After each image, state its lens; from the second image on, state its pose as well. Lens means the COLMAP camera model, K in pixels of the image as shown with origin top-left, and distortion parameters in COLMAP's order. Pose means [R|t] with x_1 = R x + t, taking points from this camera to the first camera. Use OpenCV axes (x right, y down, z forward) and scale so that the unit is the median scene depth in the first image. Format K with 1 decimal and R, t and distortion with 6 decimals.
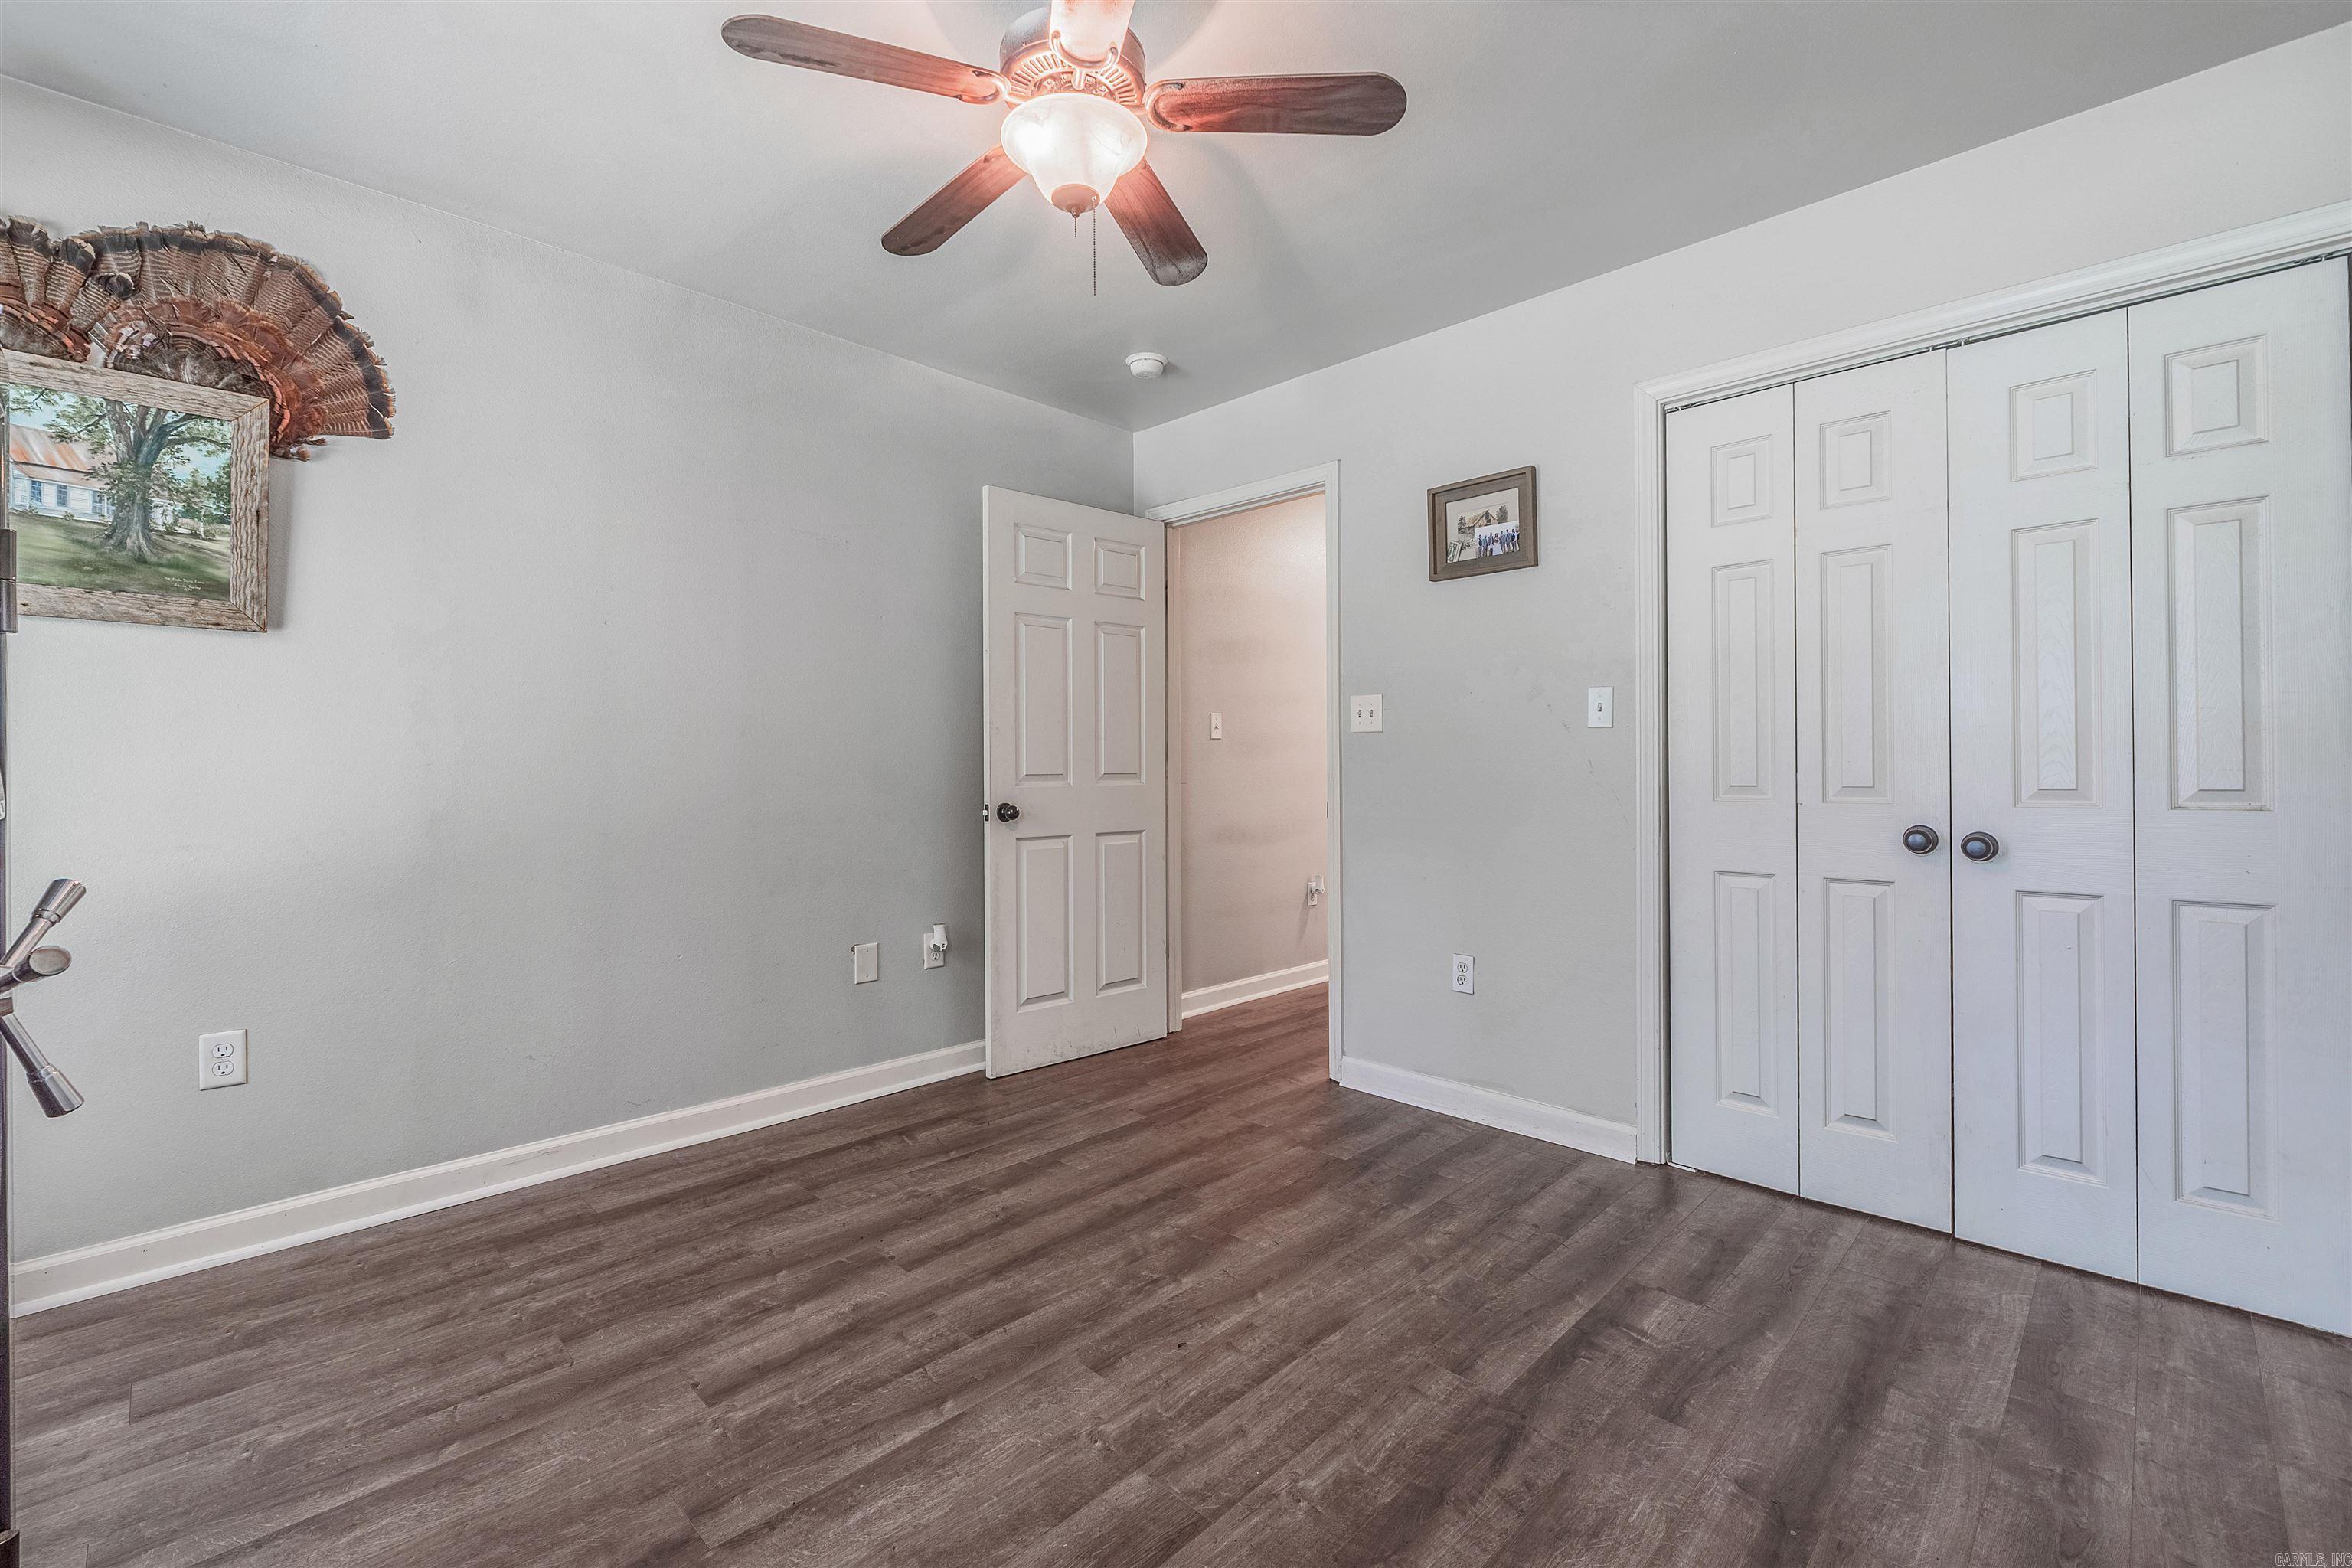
lens RADIAL K [[1005.5, 0, 1131.4], [0, 1005.5, 762.6], [0, 0, 1]] dist [-0.002458, -0.001974]
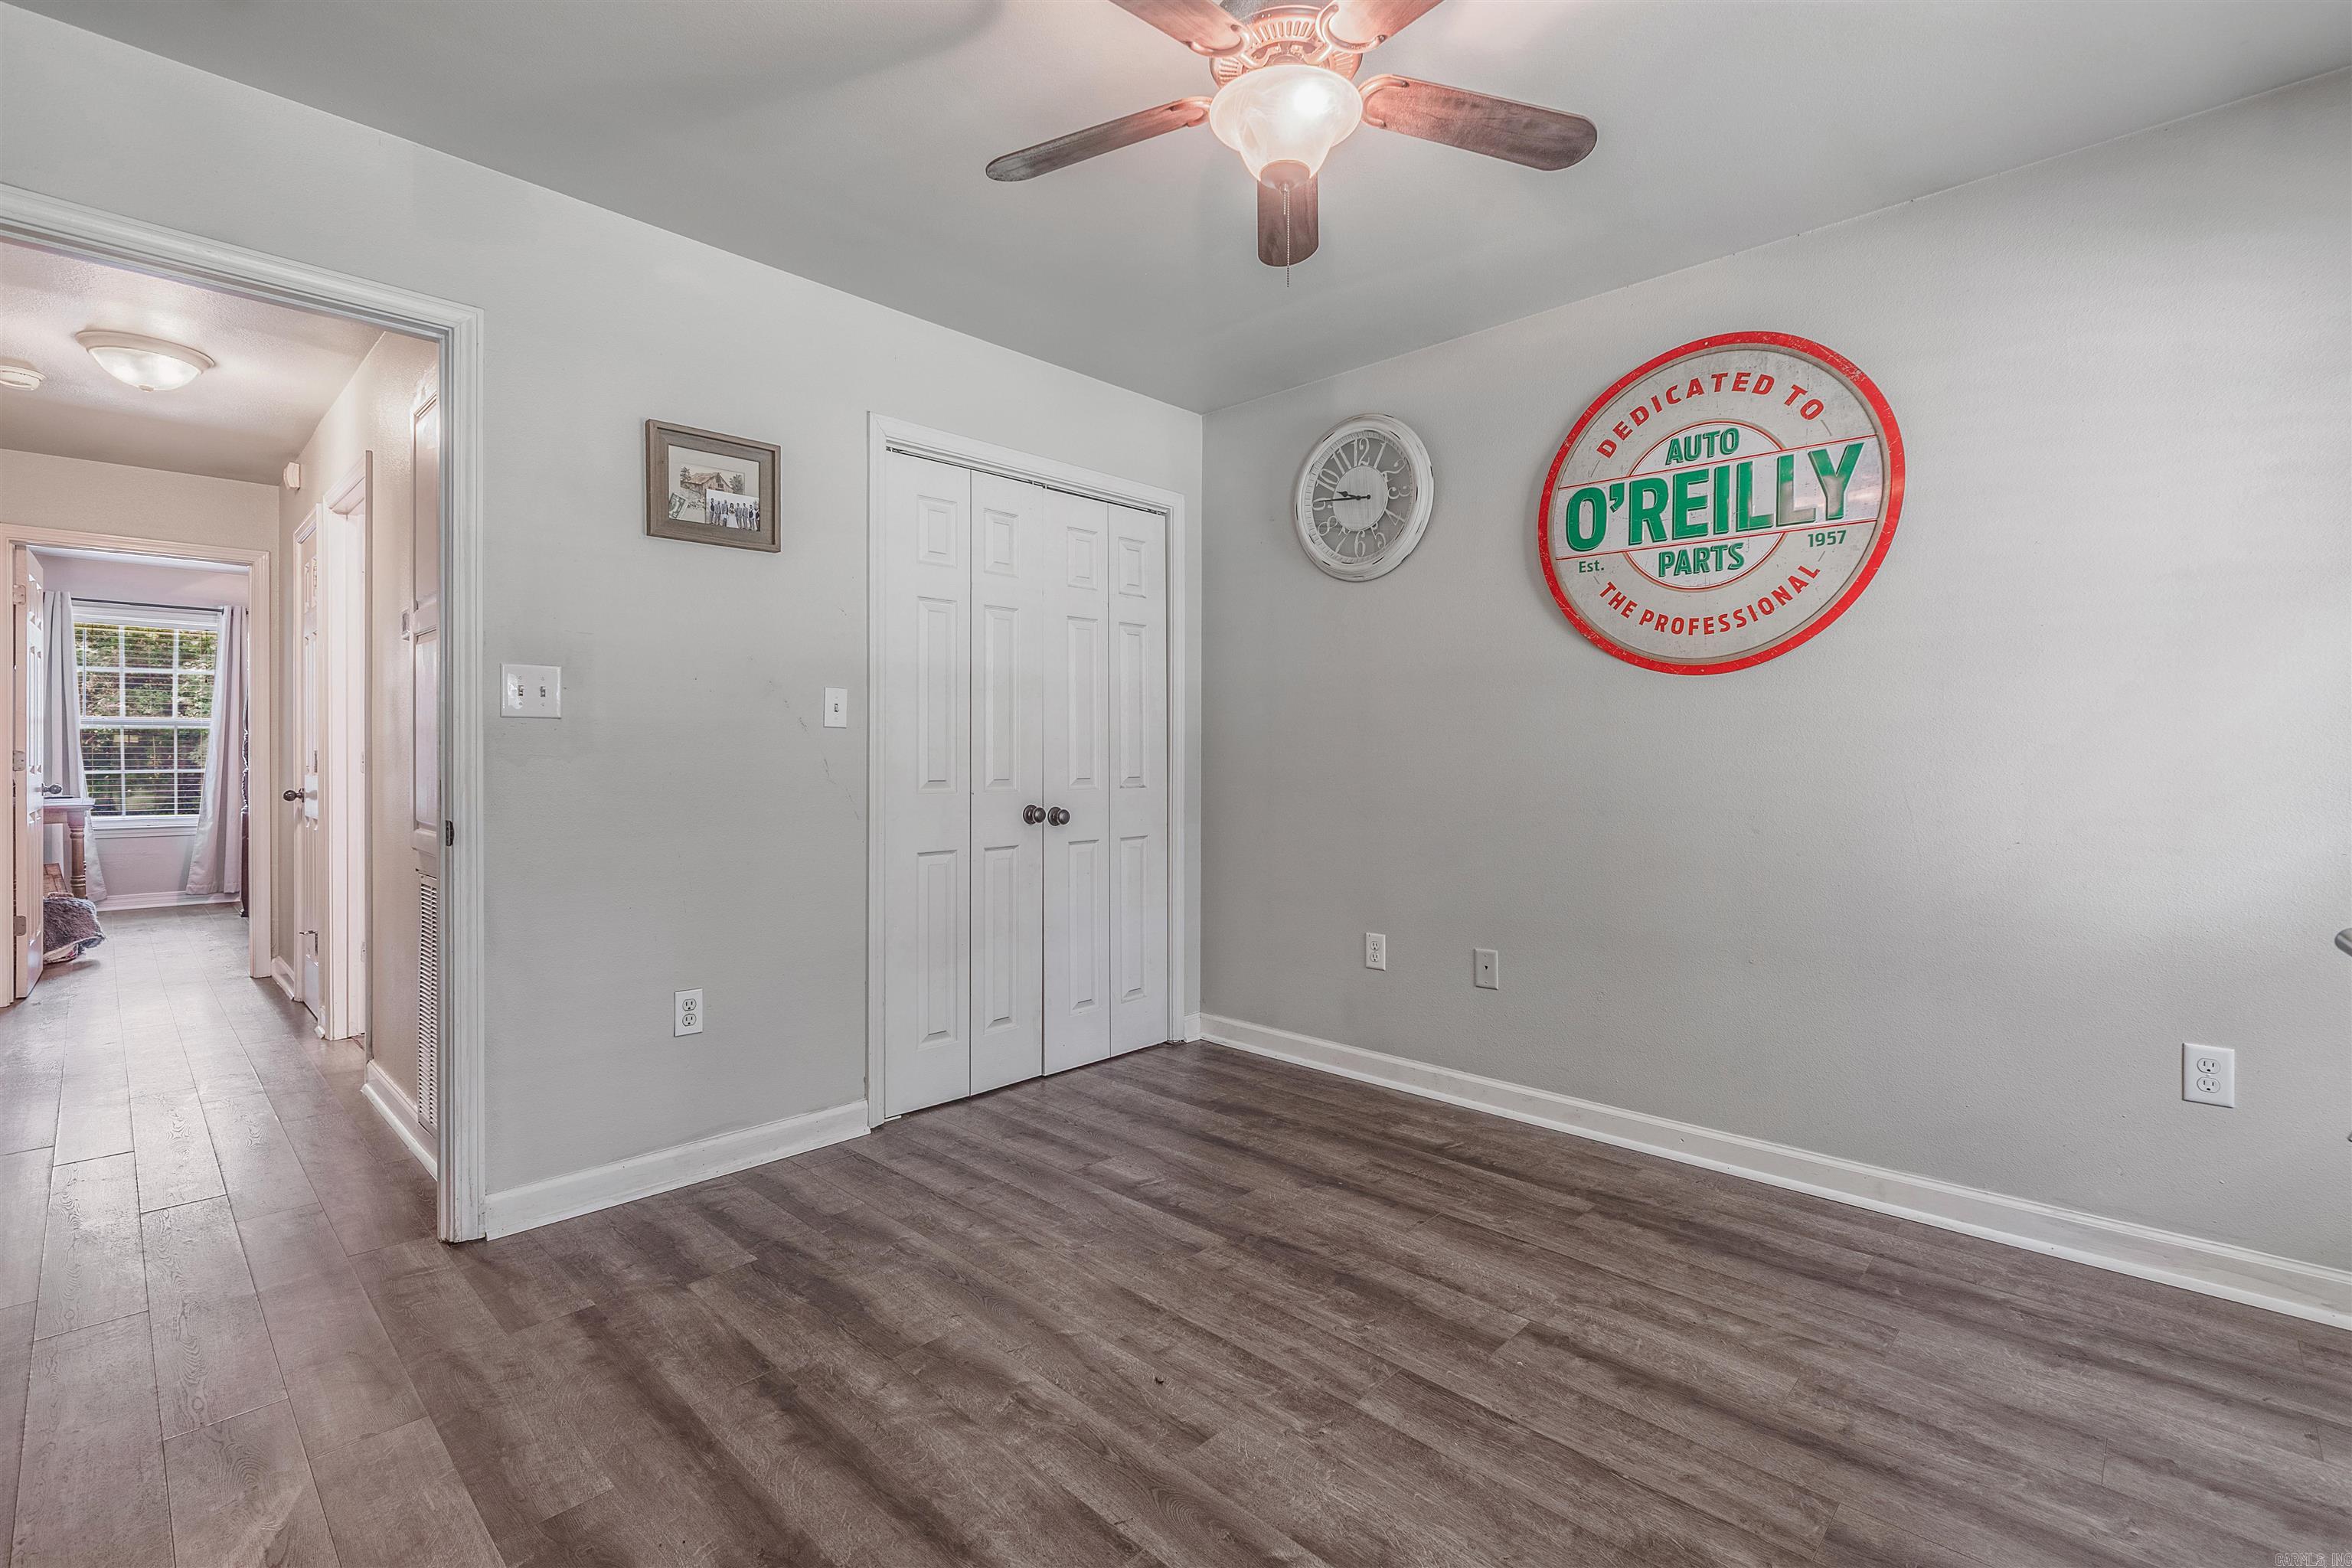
lens RADIAL K [[1075.2, 0, 1182.7], [0, 1075.2, 761.0], [0, 0, 1]] dist [-0.002341, -0.001506]
pose [[-0.043885, 0.000698, 0.999036, -0.797481], [0.000372, 1.000000, -0.000683, 0.000277], [-0.999036, 0.000342, -0.043886, 0.852499]]
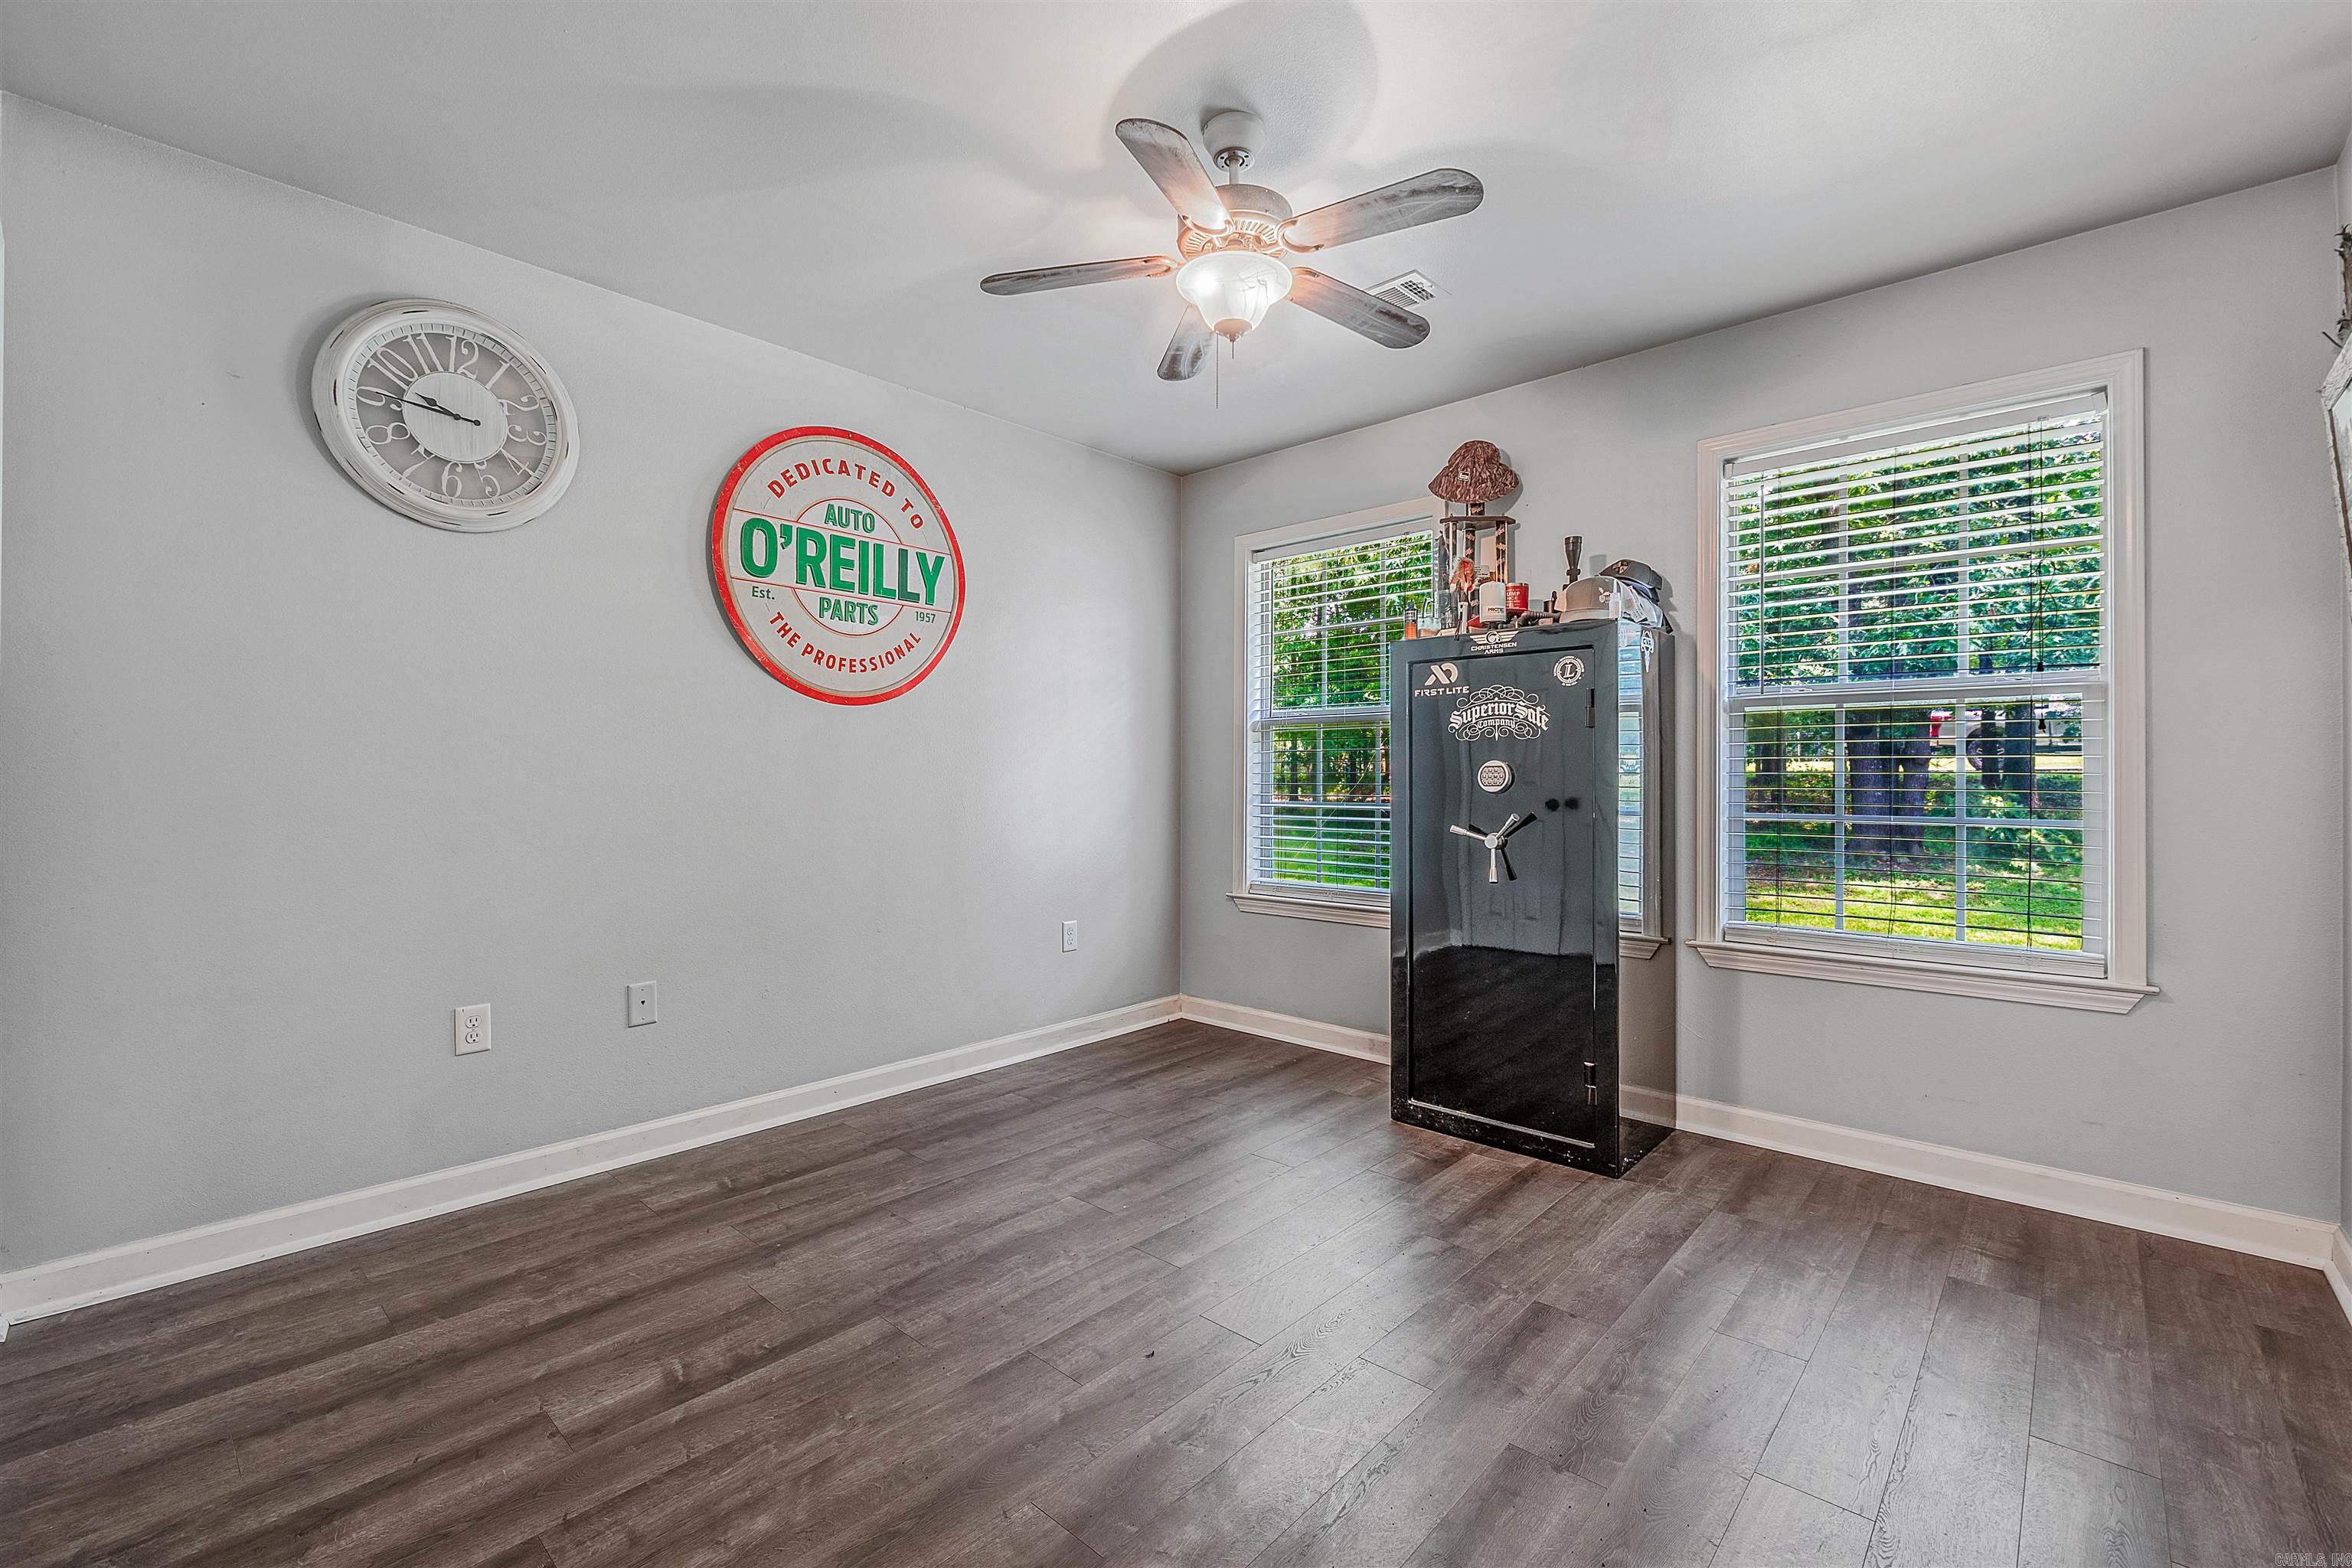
lens RADIAL K [[1005.5, 0, 1182.7], [0, 1005.5, 776.6], [0, 0, 1]] dist [-0.002458, -0.001974]
pose [[-0.996382, -0.000067, -0.084986, 0.086280], [-0.000372, 0.999994, 0.003571, -0.004157], [0.084985, 0.003589, -0.996376, 1.674158]]
